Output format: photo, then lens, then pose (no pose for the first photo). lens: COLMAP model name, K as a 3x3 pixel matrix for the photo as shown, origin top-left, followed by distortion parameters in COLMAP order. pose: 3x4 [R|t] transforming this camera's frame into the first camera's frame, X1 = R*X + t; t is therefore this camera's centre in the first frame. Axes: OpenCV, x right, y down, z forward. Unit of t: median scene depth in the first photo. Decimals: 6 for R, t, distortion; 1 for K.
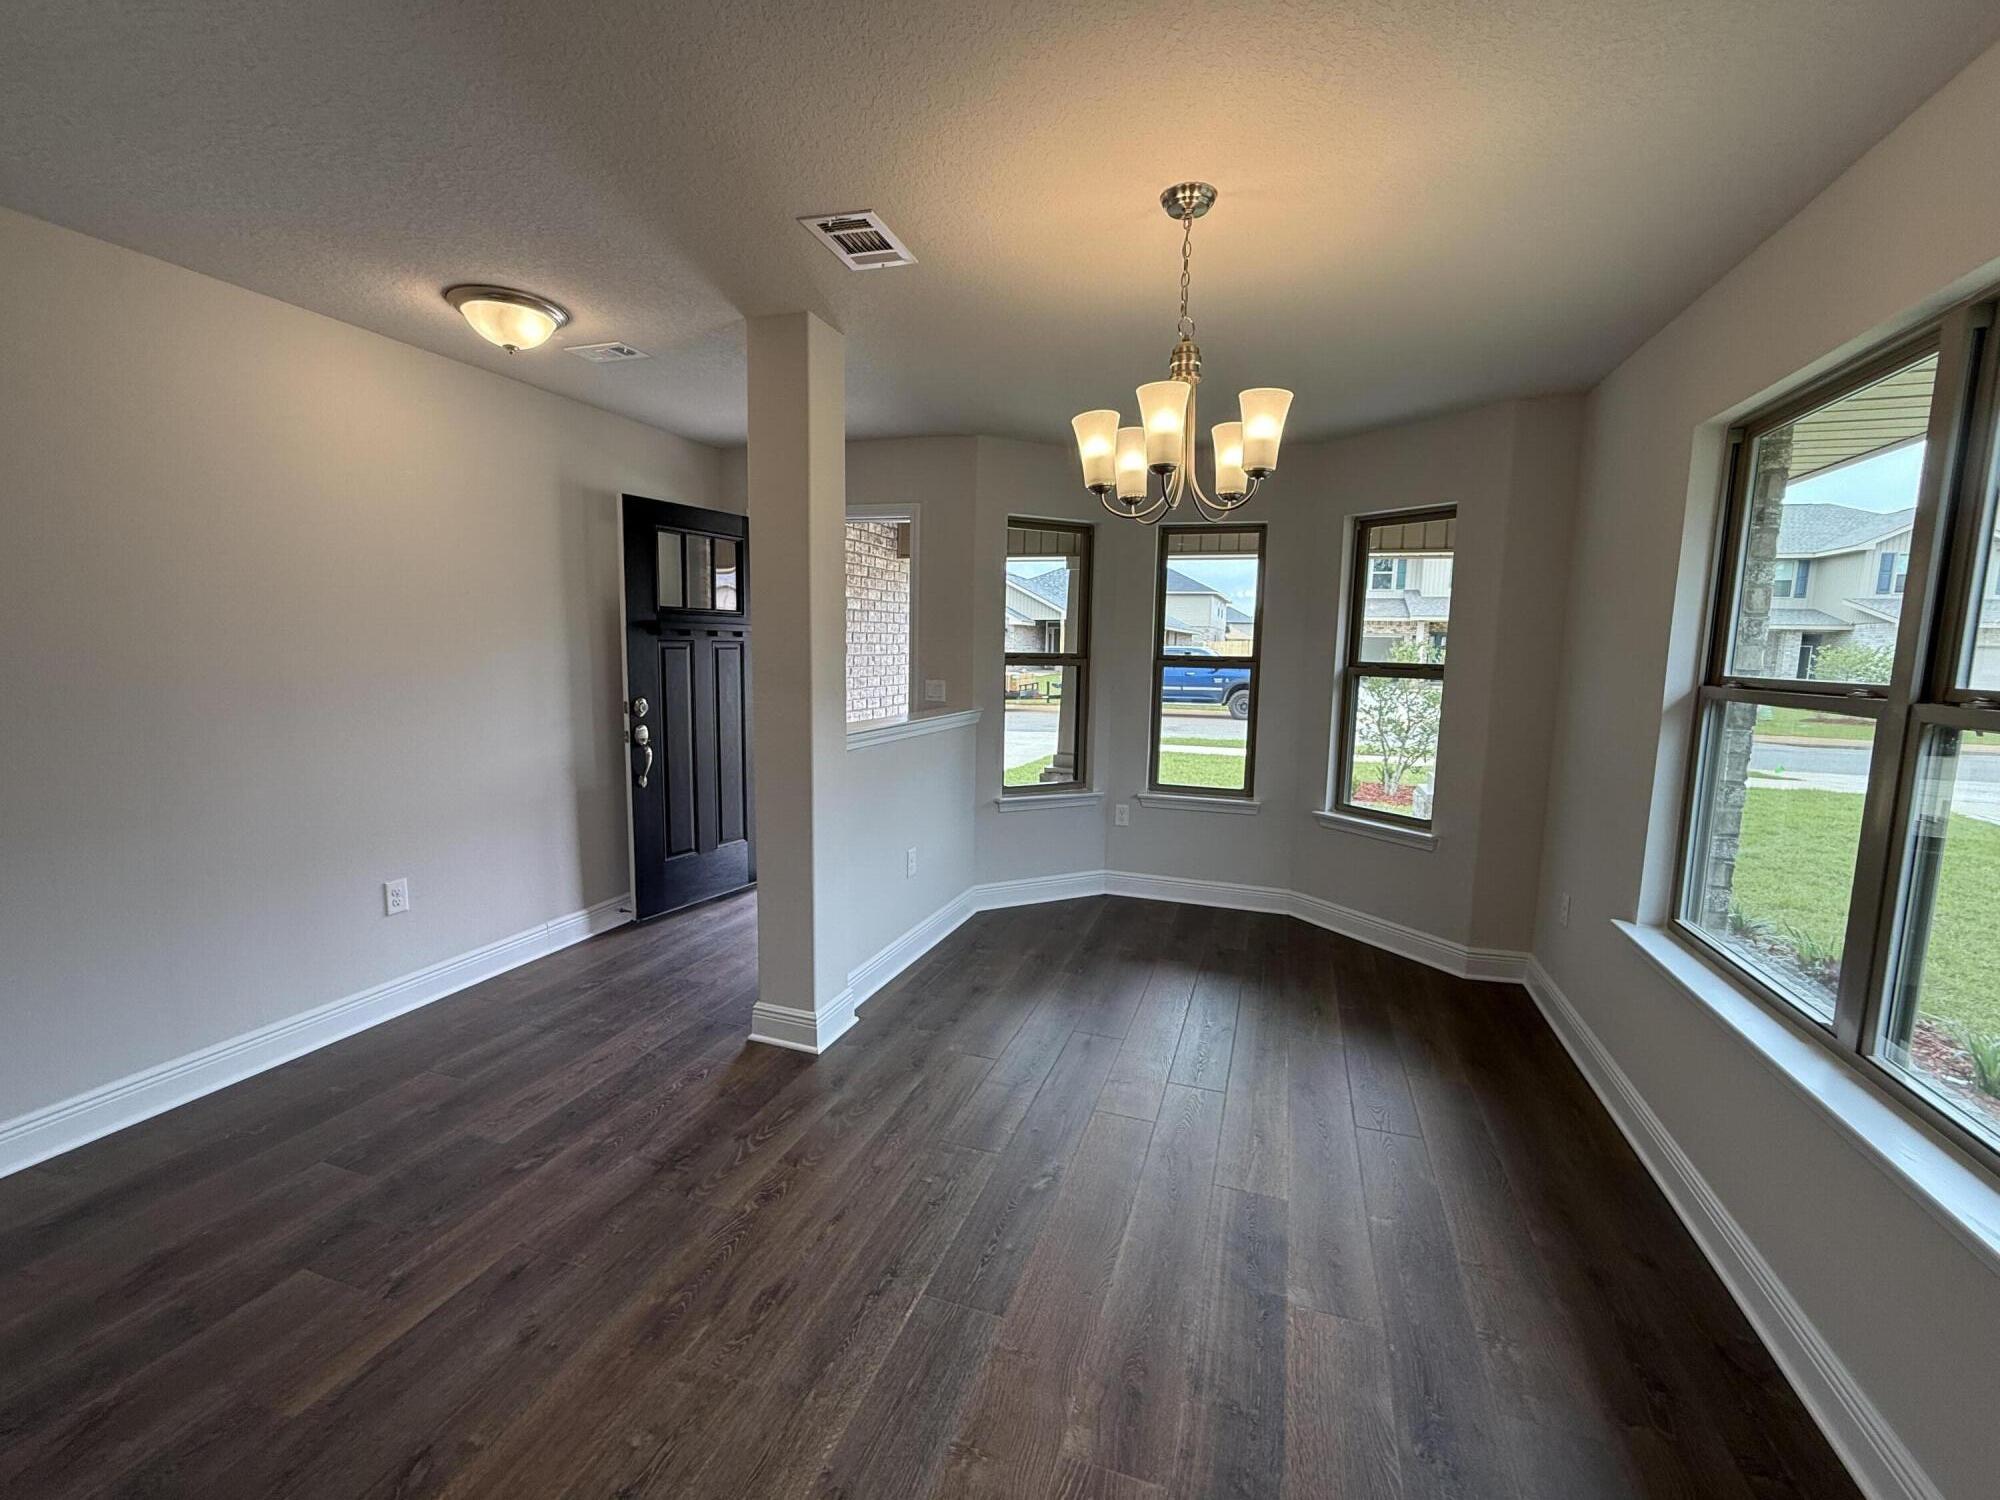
lens RADIAL K [[851.2, 0, 1005.6], [0, 851.2, 743.2], [0, 0, 1]] dist [-0.001350, 0.000603]
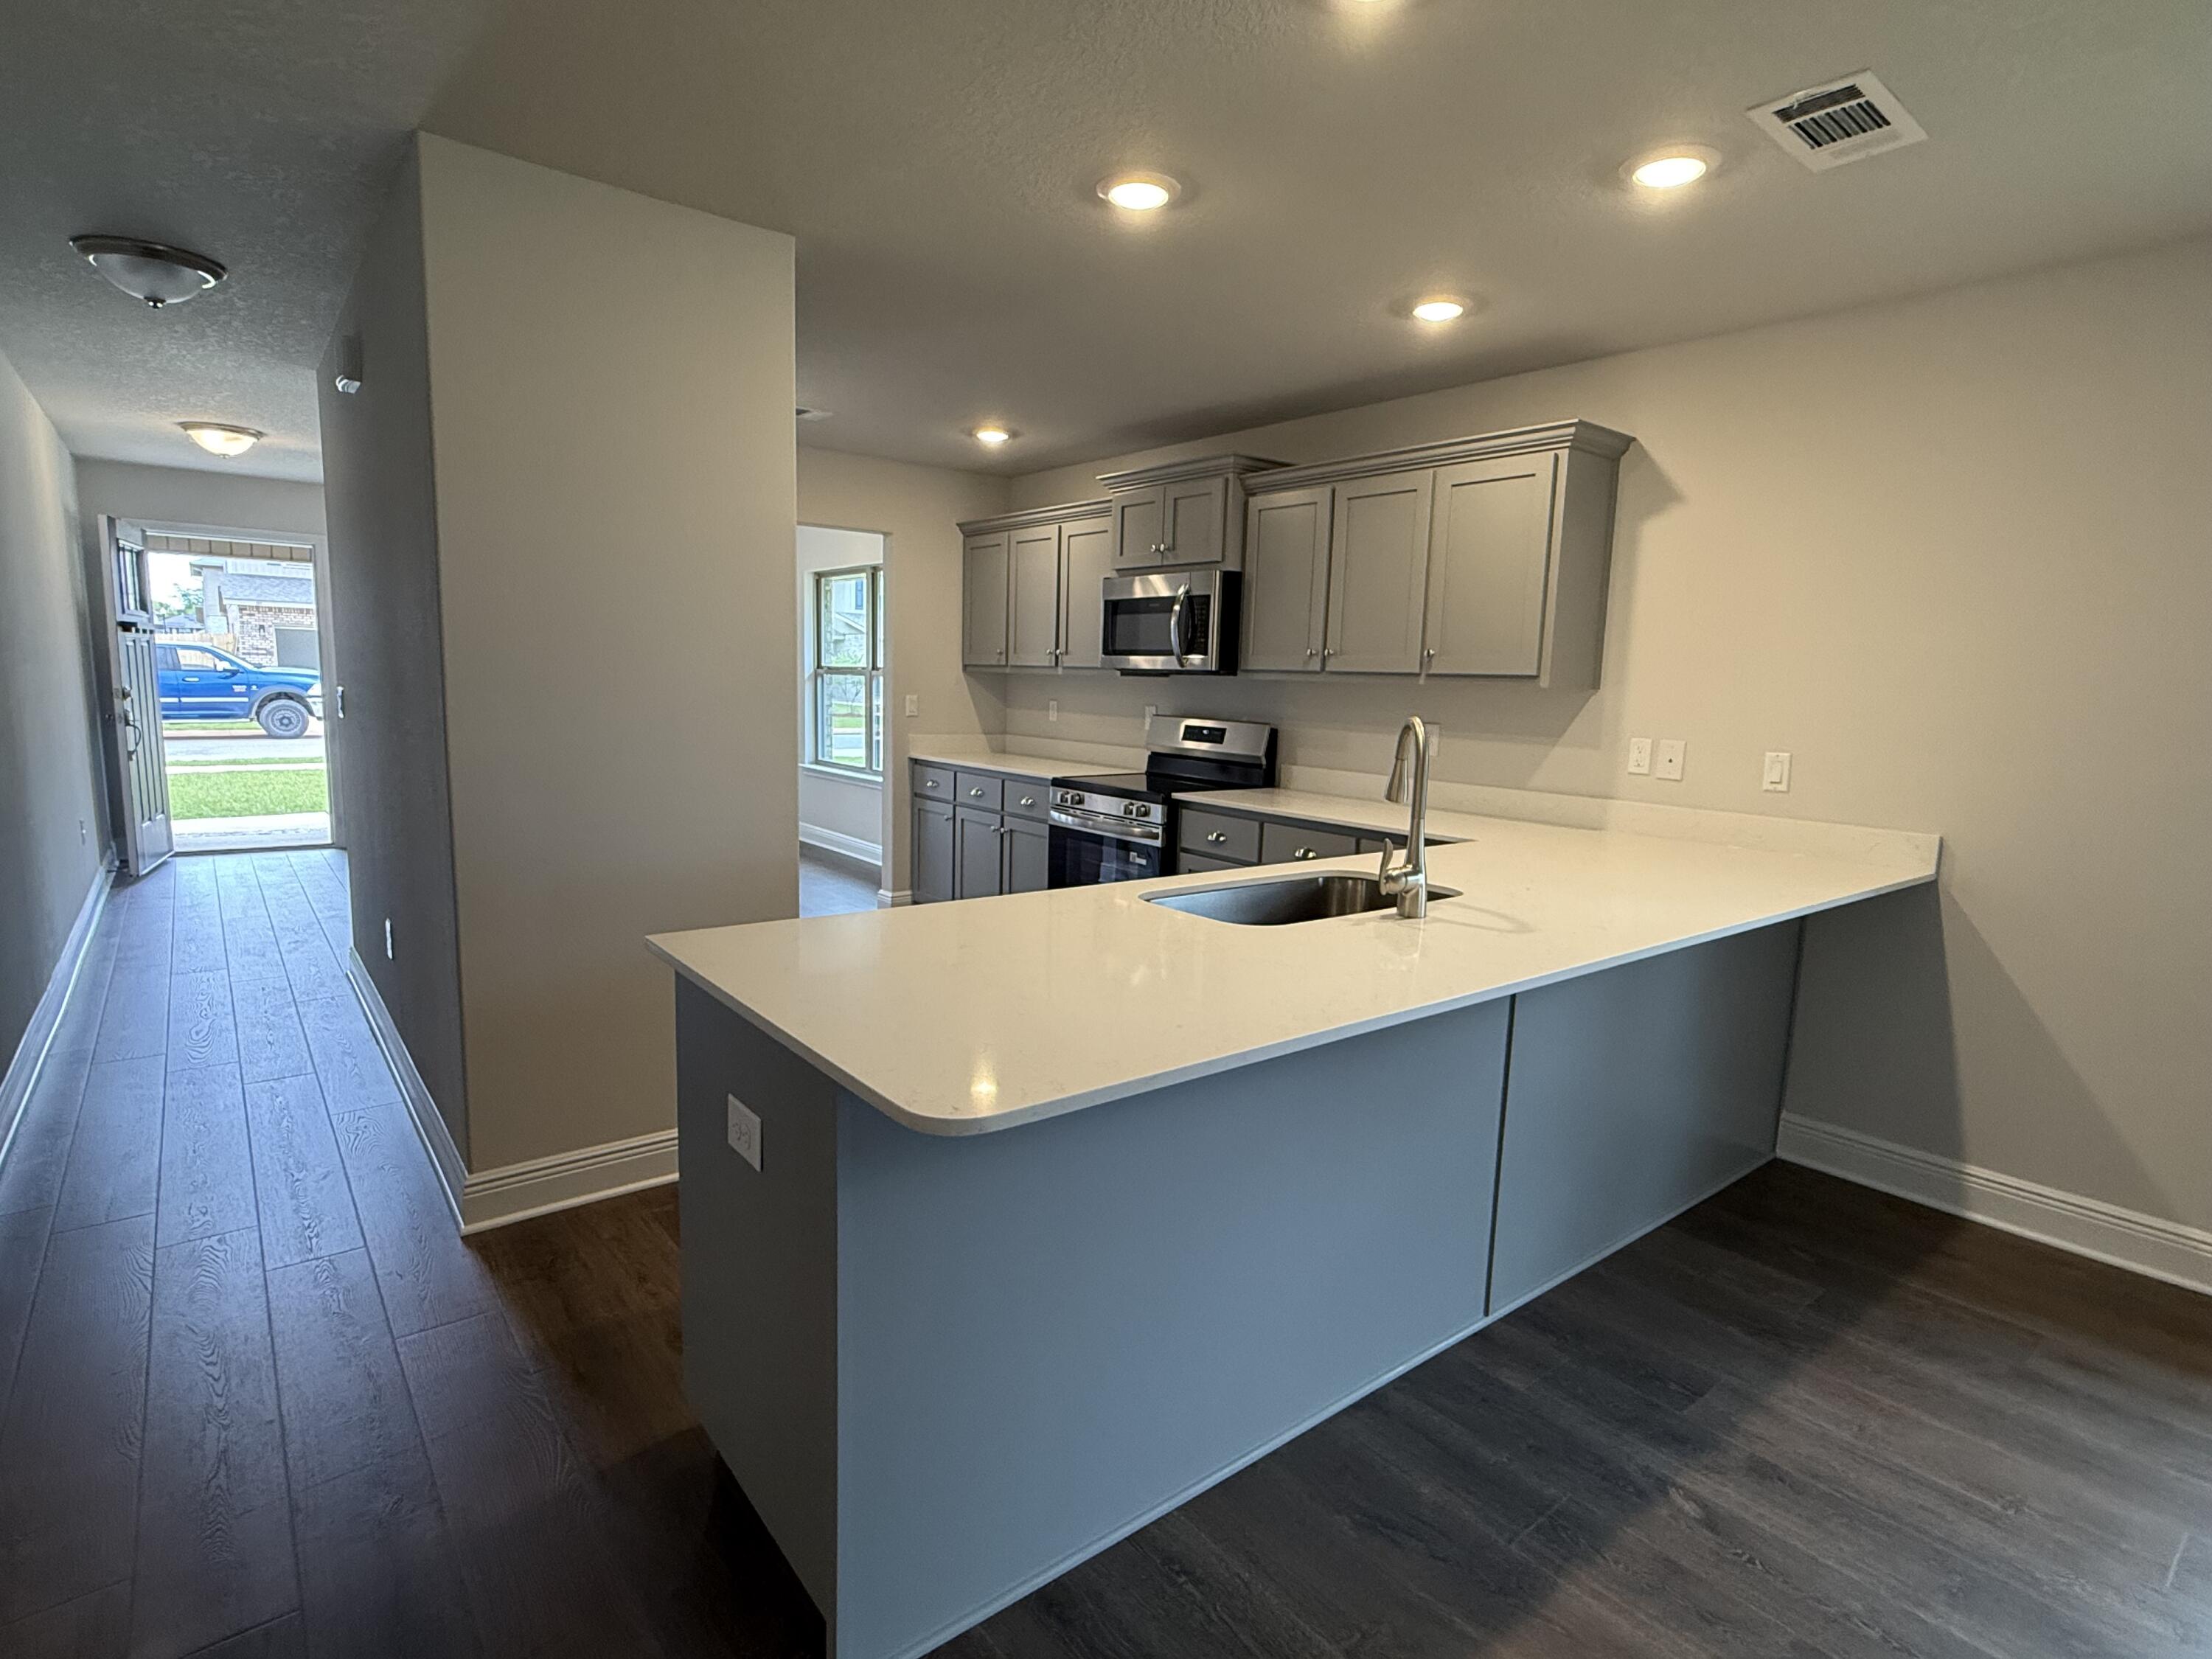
lens RADIAL K [[1093.6, 0, 1105.3], [0, 1093.6, 817.7], [0, 0, 1]] dist [0.022588, 0.000328]
pose [[0.534990, -0.117566, 0.836638, -1.068742], [0.083125, 0.992791, 0.086354, 0.114577], [-0.840759, 0.023347, 0.540906, -1.057374]]
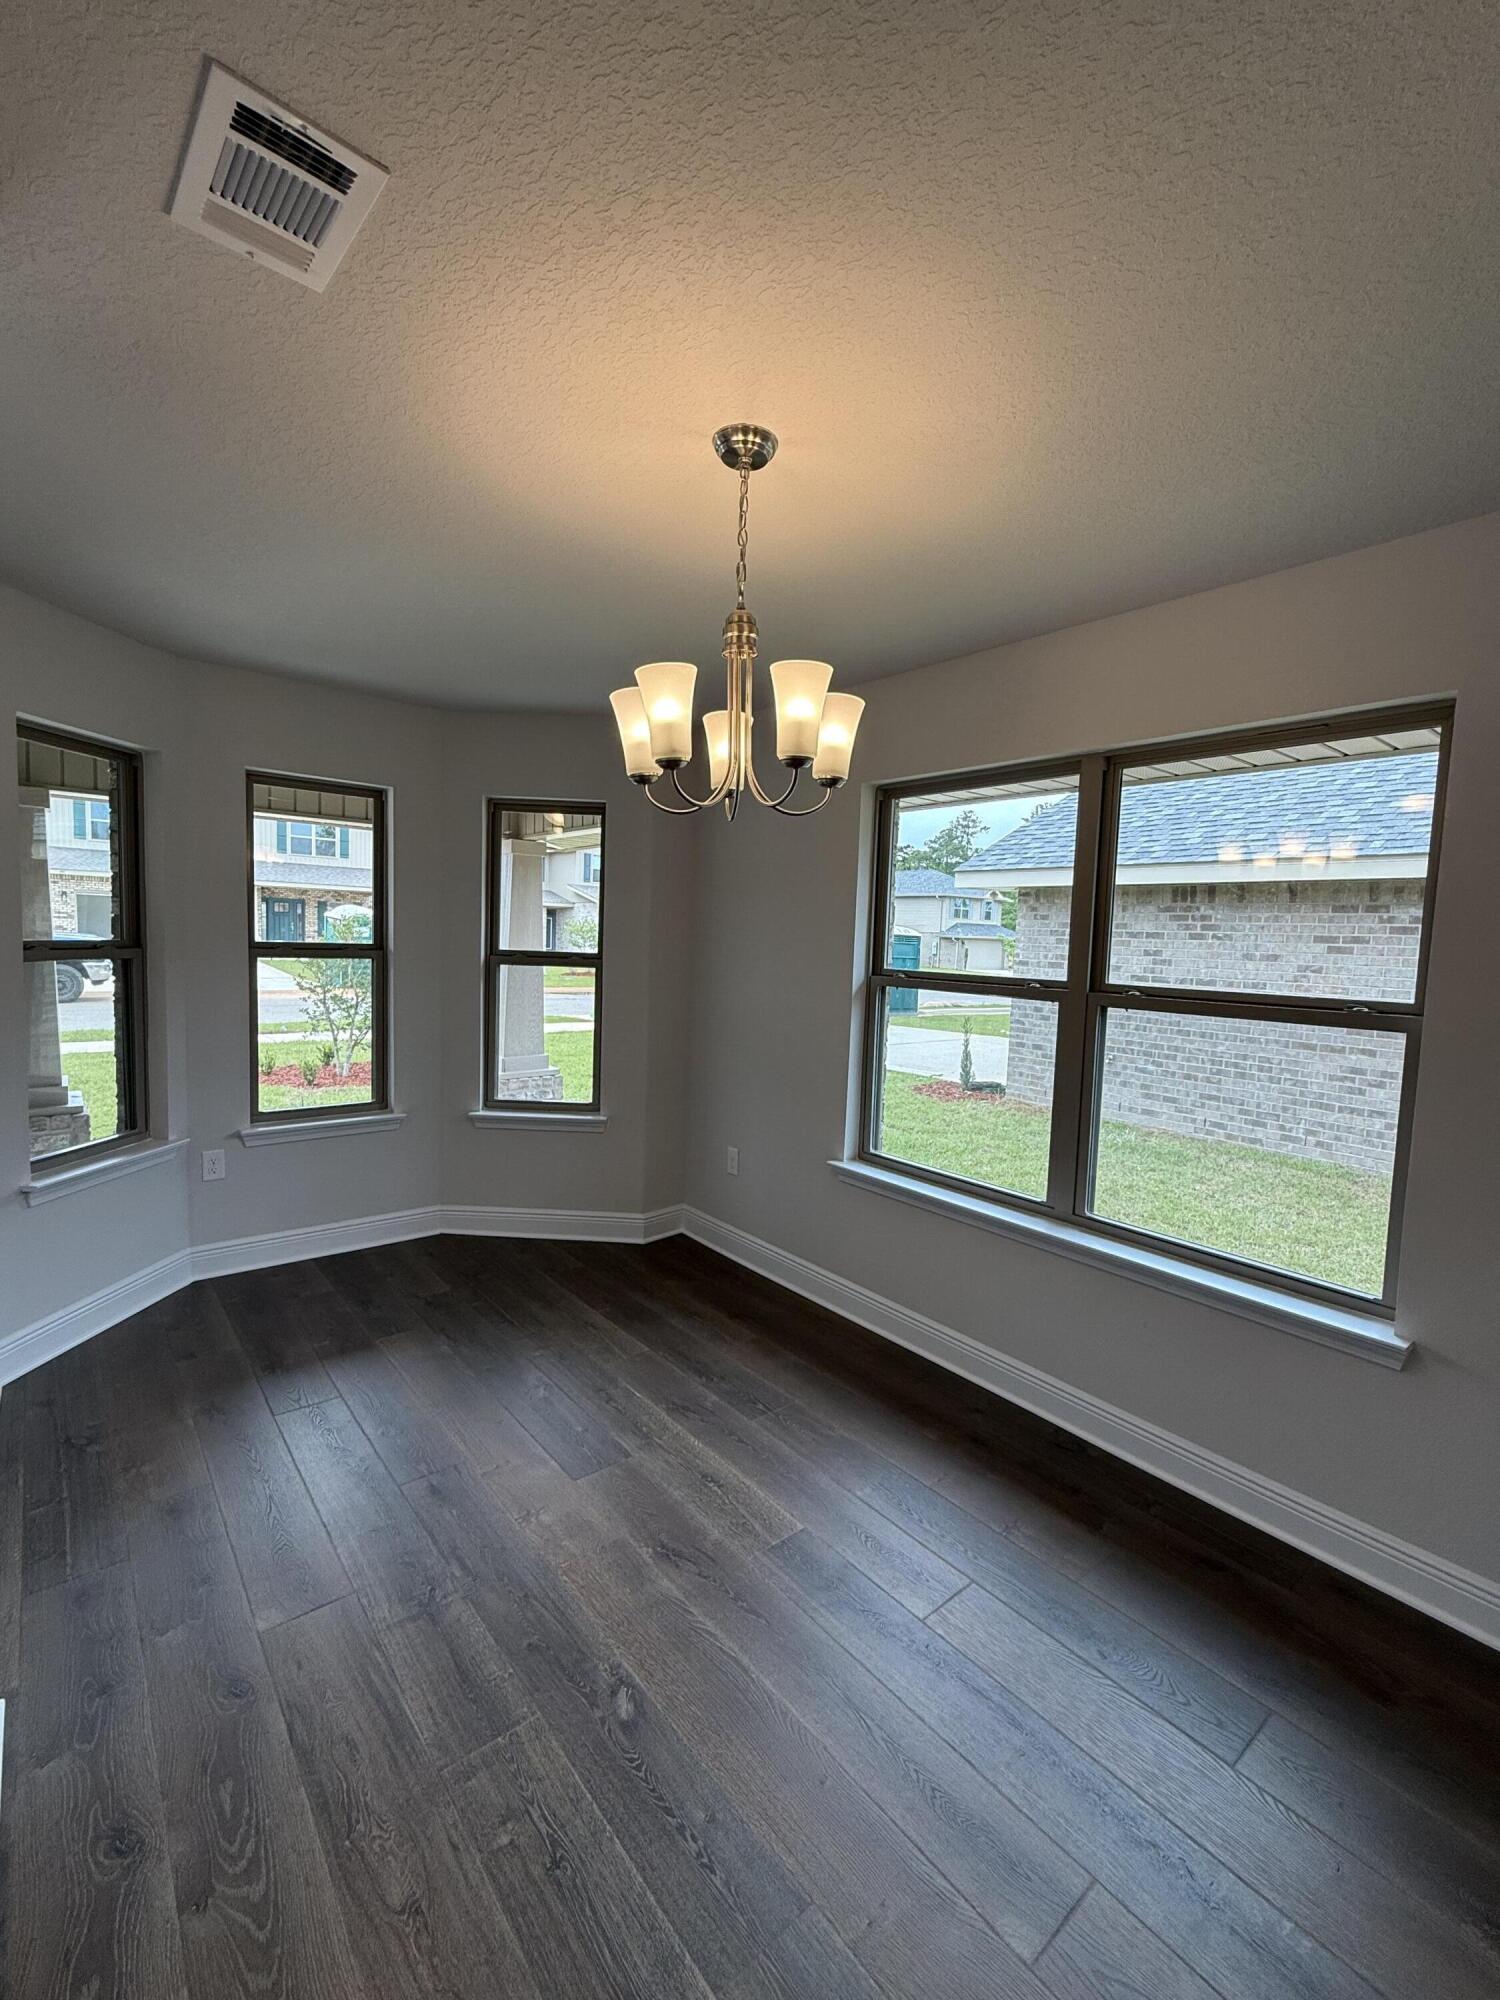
lens RADIAL K [[851.2, 0, 742.5], [0, 851.2, 996.0], [0, 0, 1]] dist [-0.001350, 0.000603]
pose [[0.530754, -0.062248, 0.845237, -0.289288], [0.072523, 0.996977, 0.027884, -0.058631], [-0.844417, 0.046499, 0.533664, 0.302550]]
